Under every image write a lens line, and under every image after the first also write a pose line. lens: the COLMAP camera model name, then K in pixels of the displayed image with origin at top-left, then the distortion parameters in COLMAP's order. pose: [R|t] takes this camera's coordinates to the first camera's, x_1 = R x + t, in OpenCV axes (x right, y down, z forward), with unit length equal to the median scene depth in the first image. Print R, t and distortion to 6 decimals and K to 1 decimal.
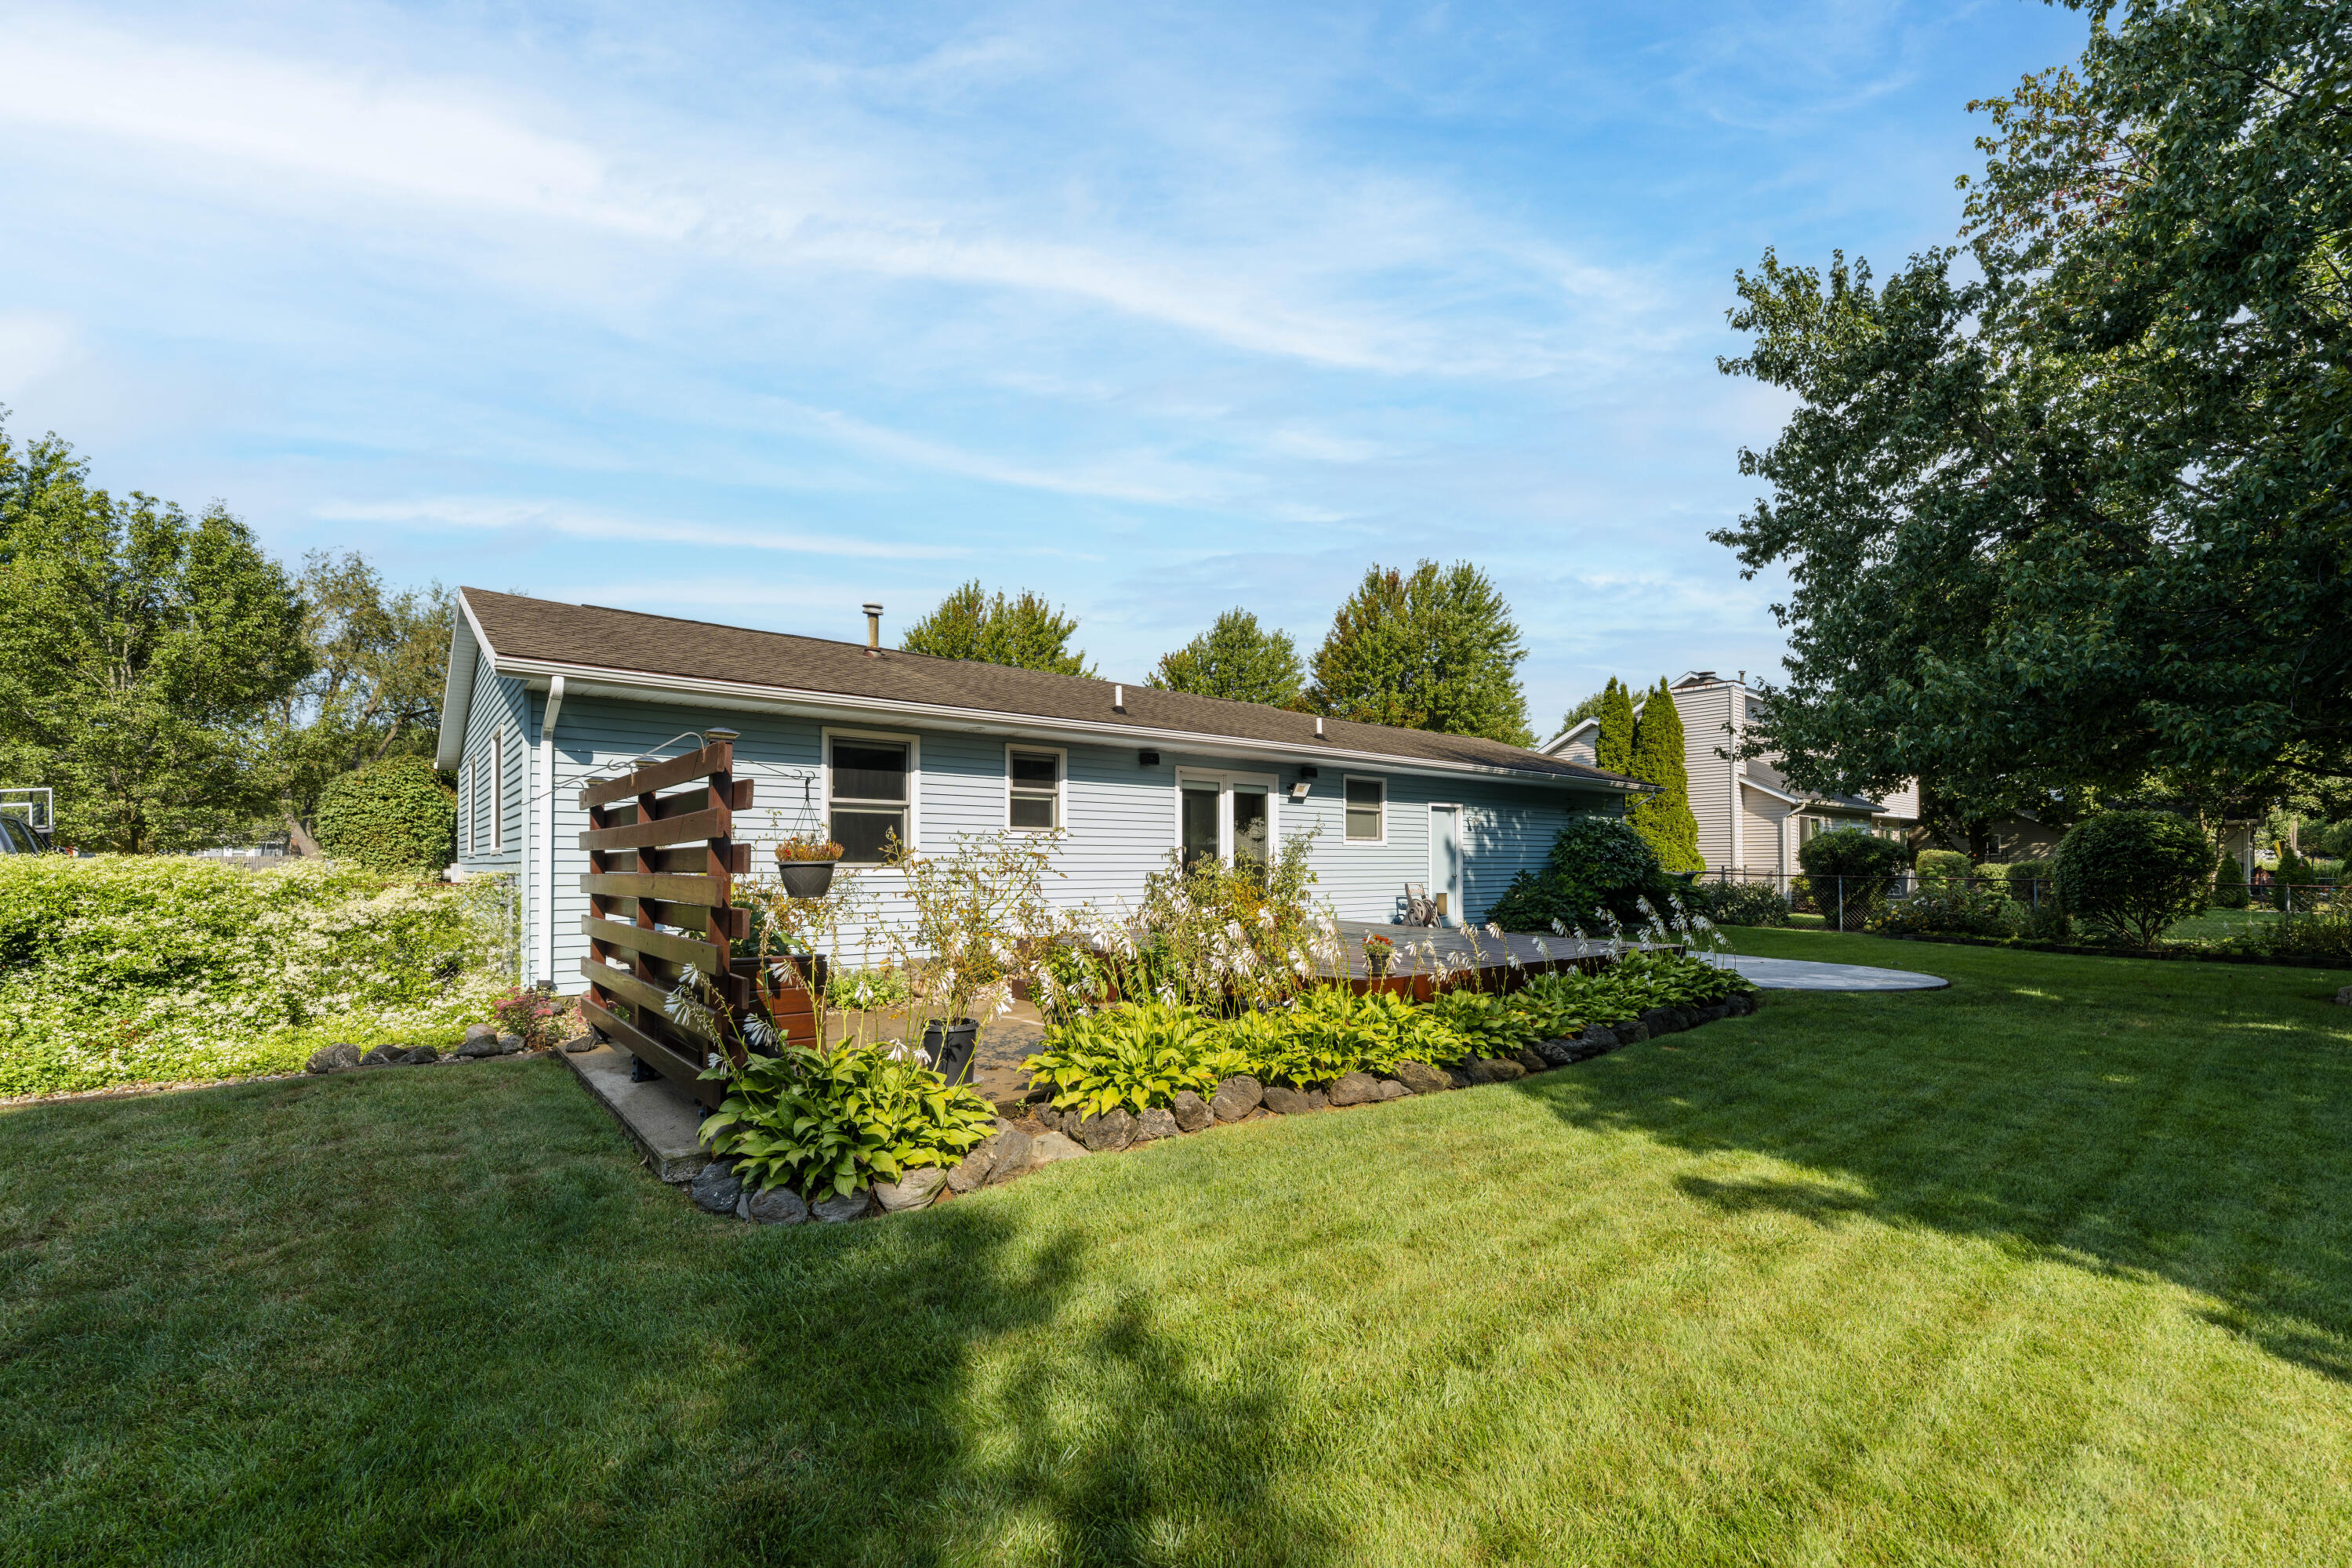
lens RADIAL K [[965.8, 0, 1163.8], [0, 965.8, 850.7], [0, 0, 1]] dist [-0.001901, -0.000145]
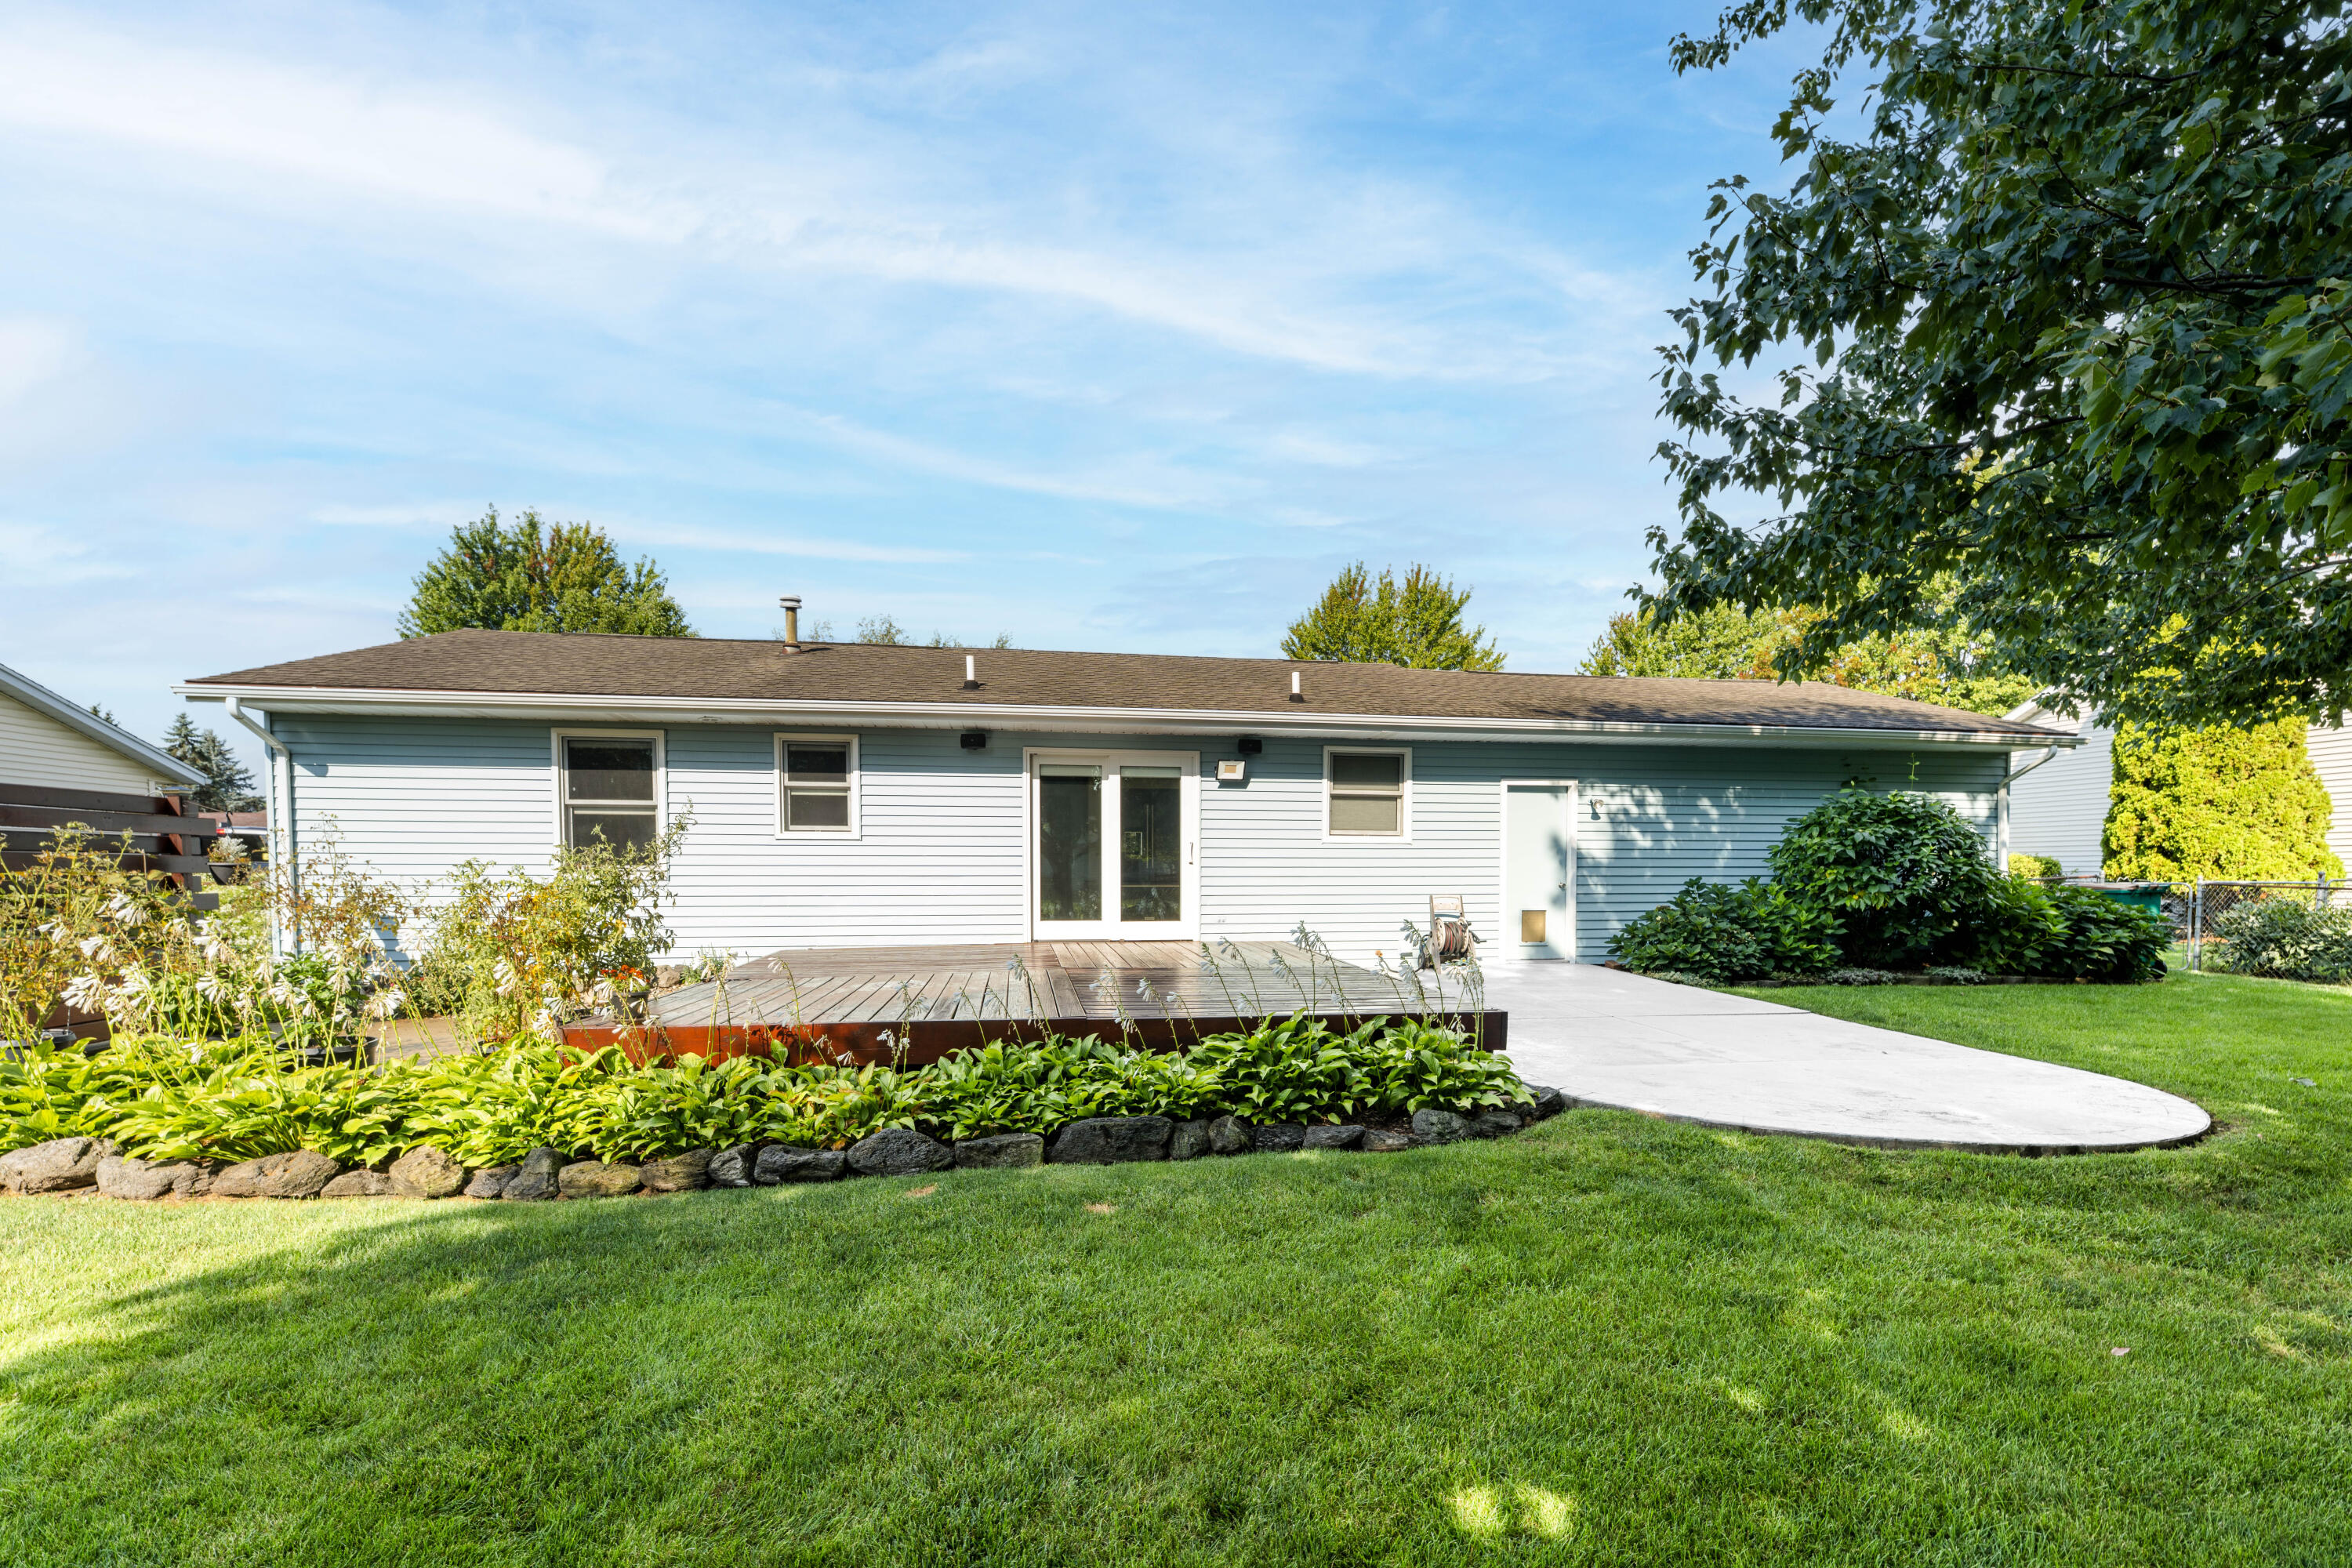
lens RADIAL K [[991.9, 0, 1192.1], [0, 991.9, 919.4], [0, 0, 1]] dist [0.001897, -0.000124]
pose [[0.867154, 0.024415, -0.497441, 0.538824], [0.005958, 0.998218, 0.059379, 0.007628], [0.498004, -0.054455, 0.865463, 0.331918]]
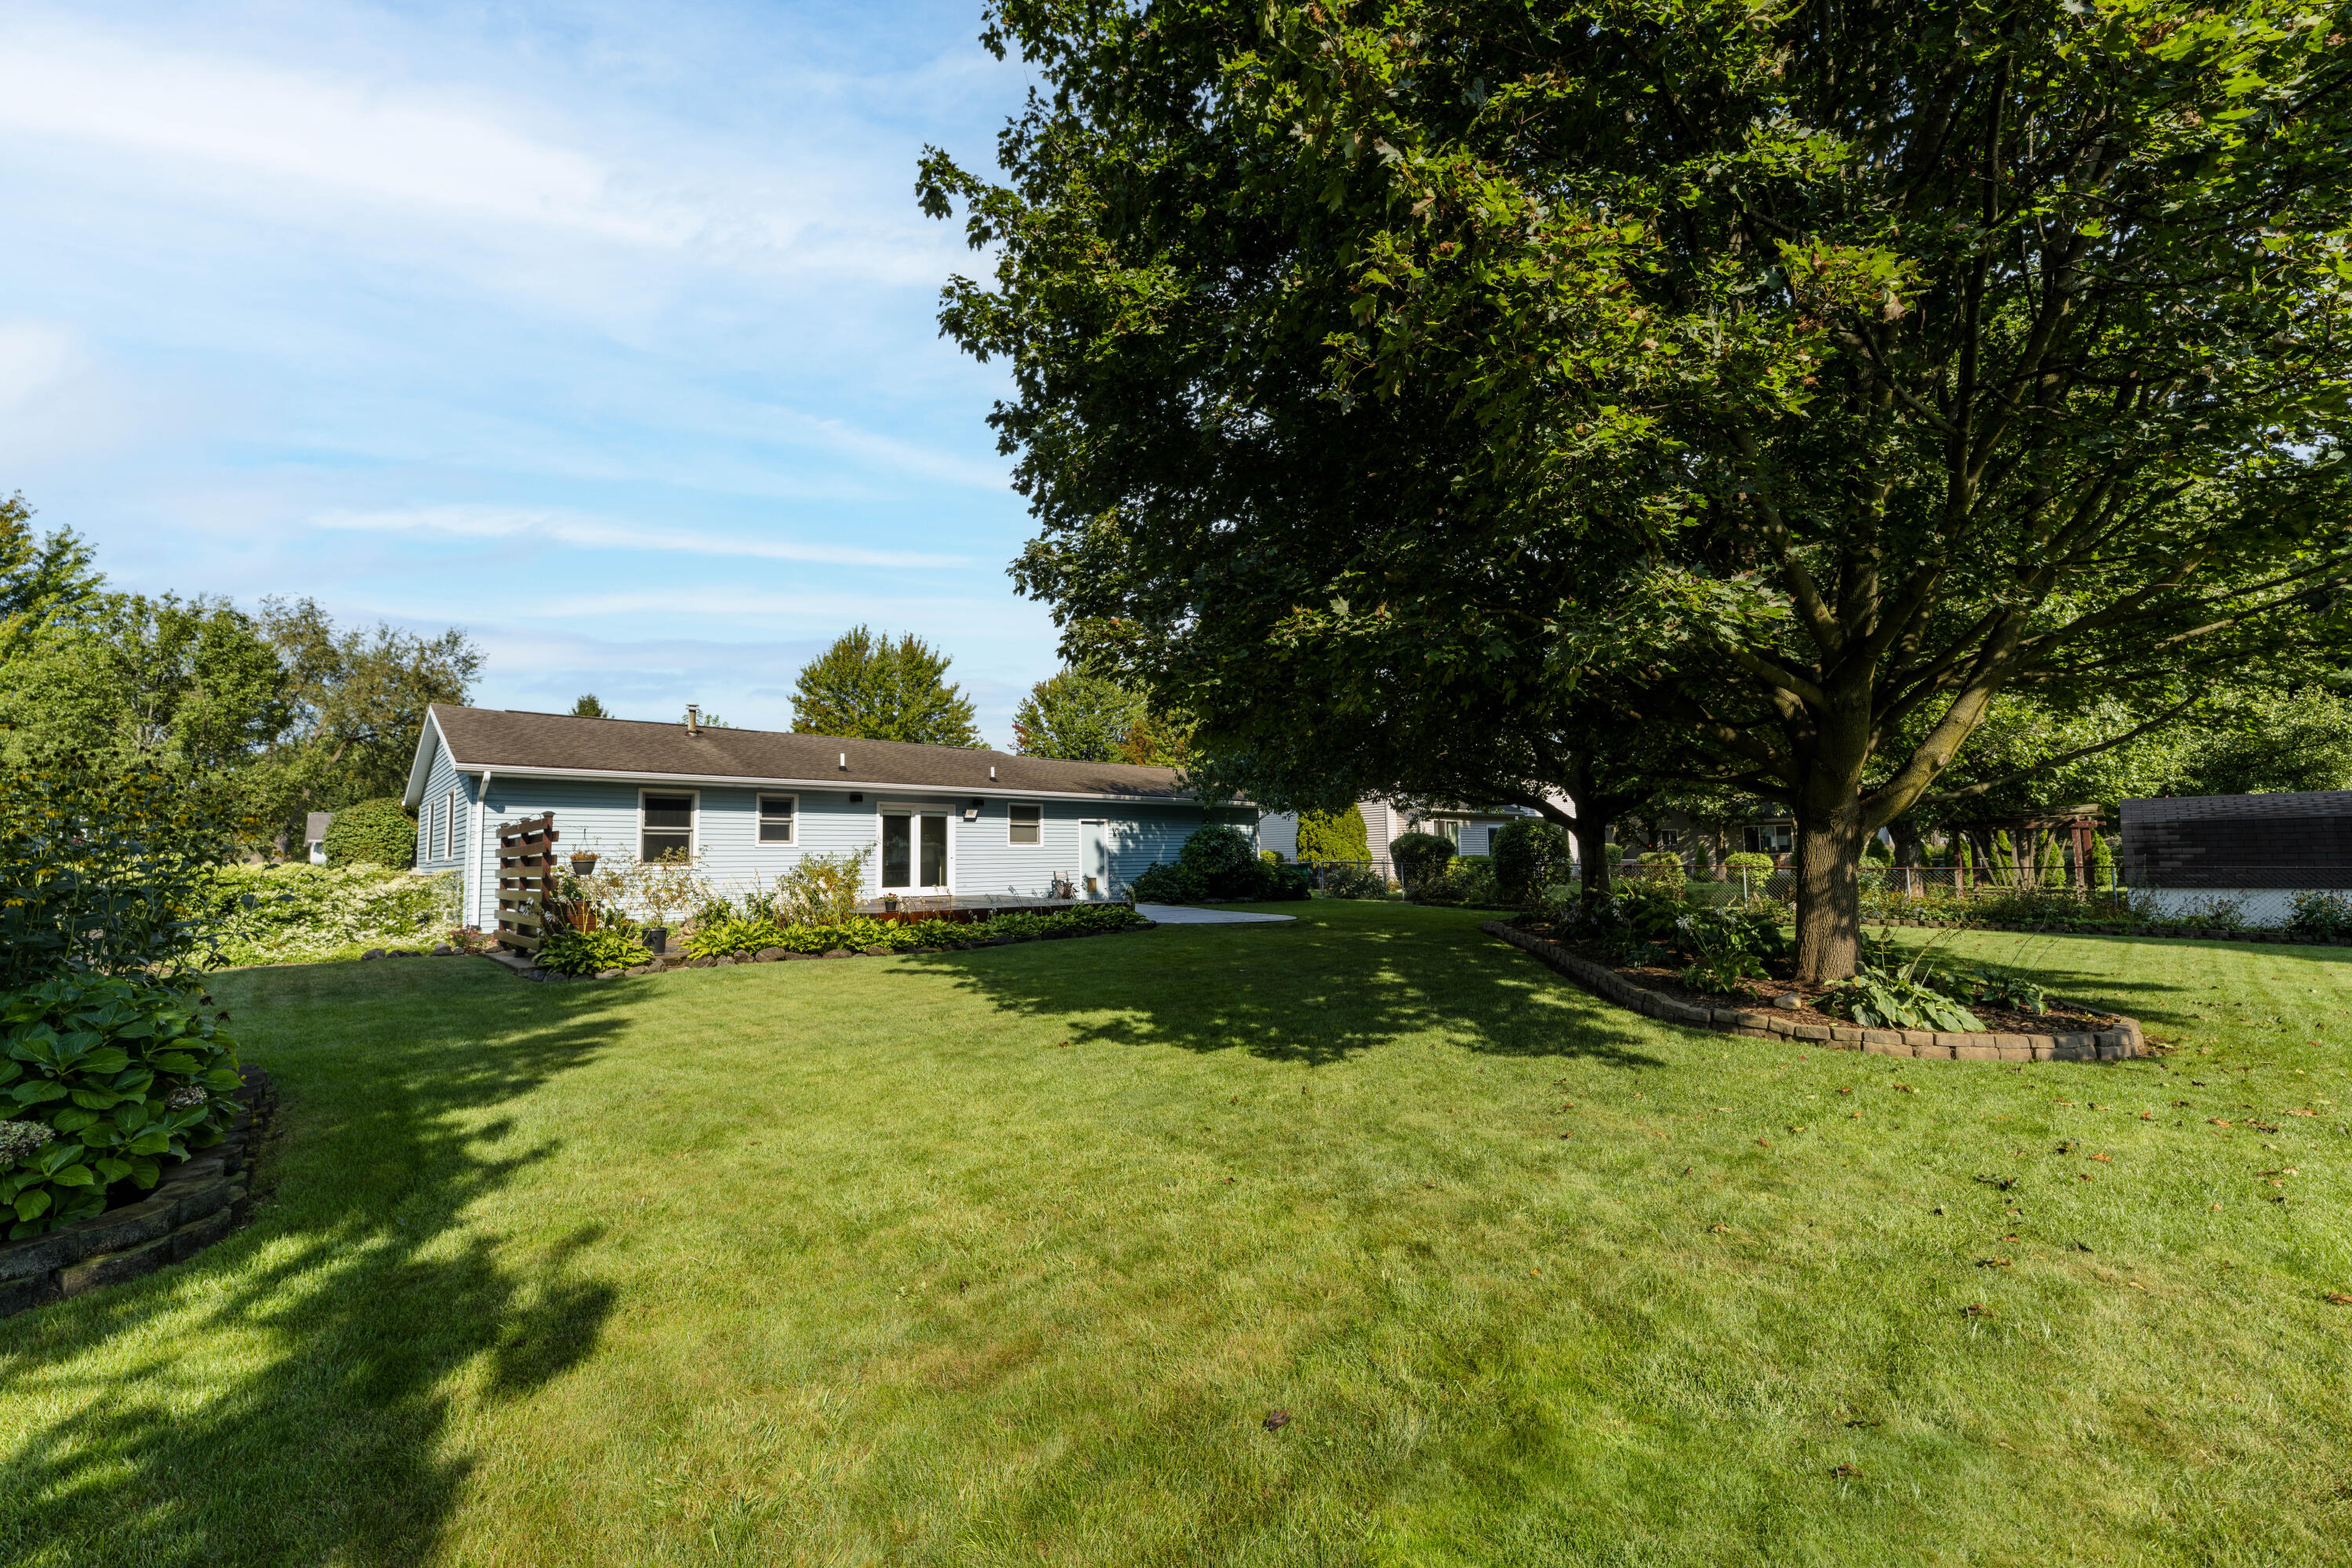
lens RADIAL K [[951.6, 0, 1176.0], [0, 951.6, 784.0], [0, 0, 1]] dist [-0.001028, -0.000182]
pose [[0.997822, -0.009700, 0.065240, 0.406412], [0.014185, 0.997541, -0.068633, 0.001310], [-0.064414, 0.069409, 0.995507, -0.641141]]
